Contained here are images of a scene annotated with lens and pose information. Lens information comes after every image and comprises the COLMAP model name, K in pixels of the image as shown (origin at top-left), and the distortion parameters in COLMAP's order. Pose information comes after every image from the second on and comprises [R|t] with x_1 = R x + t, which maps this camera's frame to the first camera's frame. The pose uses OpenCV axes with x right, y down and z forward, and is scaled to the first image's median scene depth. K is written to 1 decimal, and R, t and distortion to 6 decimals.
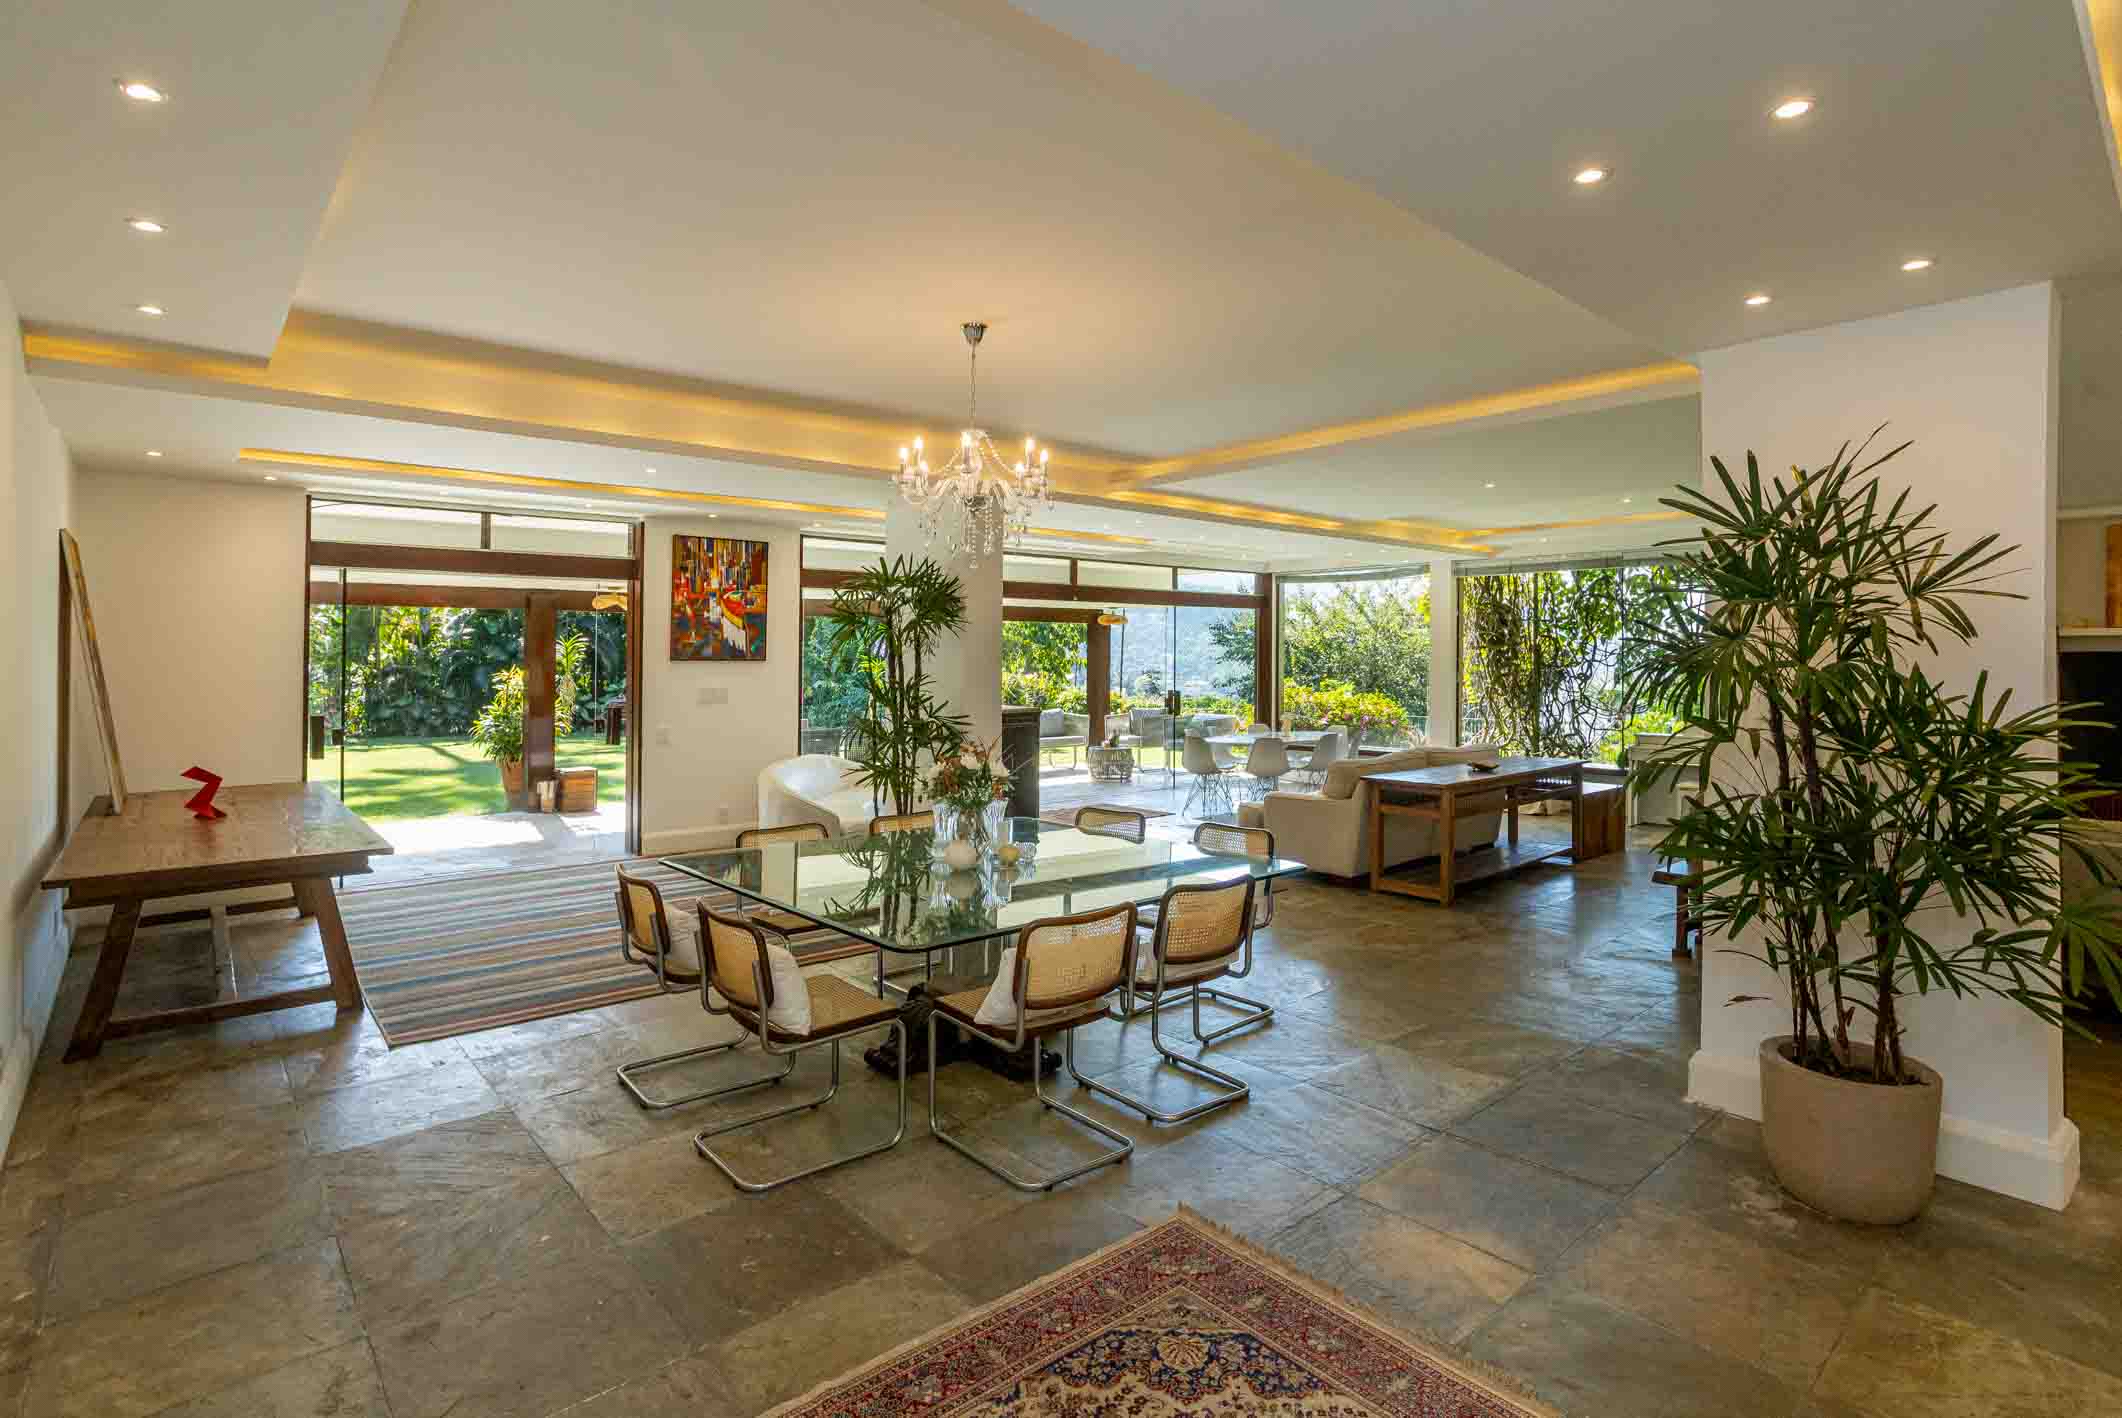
lens RADIAL K [[1046.3, 0, 1051.0], [0, 1046.3, 705.3], [0, 0, 1]] dist [-0.062837, 0.044847]
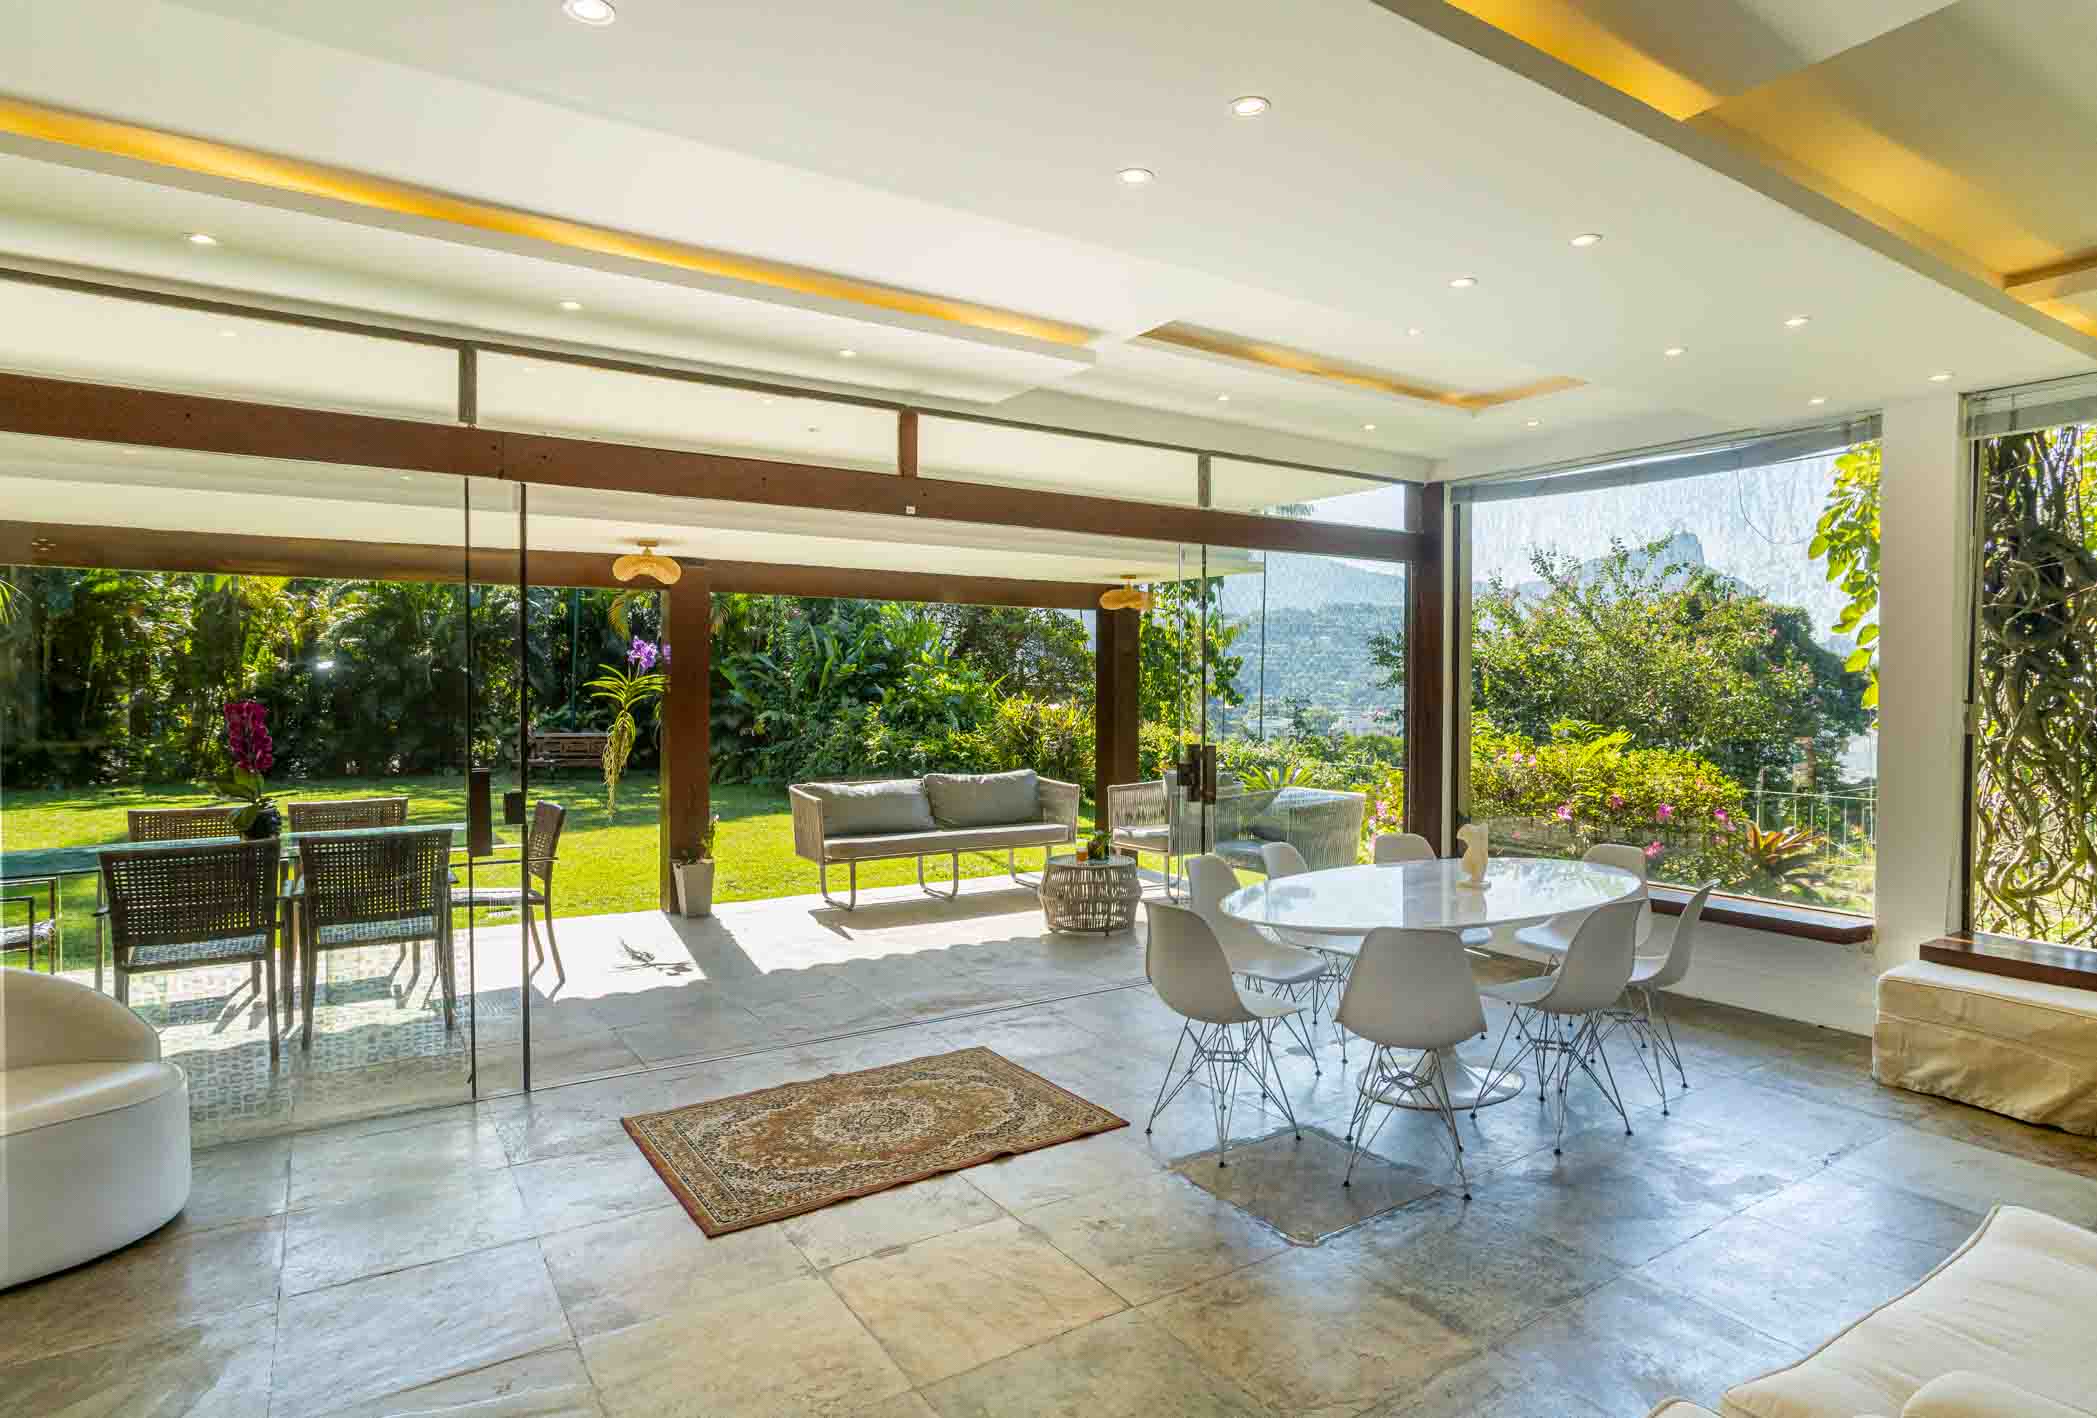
lens RADIAL K [[1131.0, 0, 1052.3], [0, 1131.0, 732.6], [0, 0, 1]] dist [-0.023386, 0.000231]
pose [[0.990500, 0.007886, -0.137286, 0.106380], [-0.008457, 0.999958, -0.003574, -0.014942], [0.137252, 0.004702, 0.990525, 0.469975]]
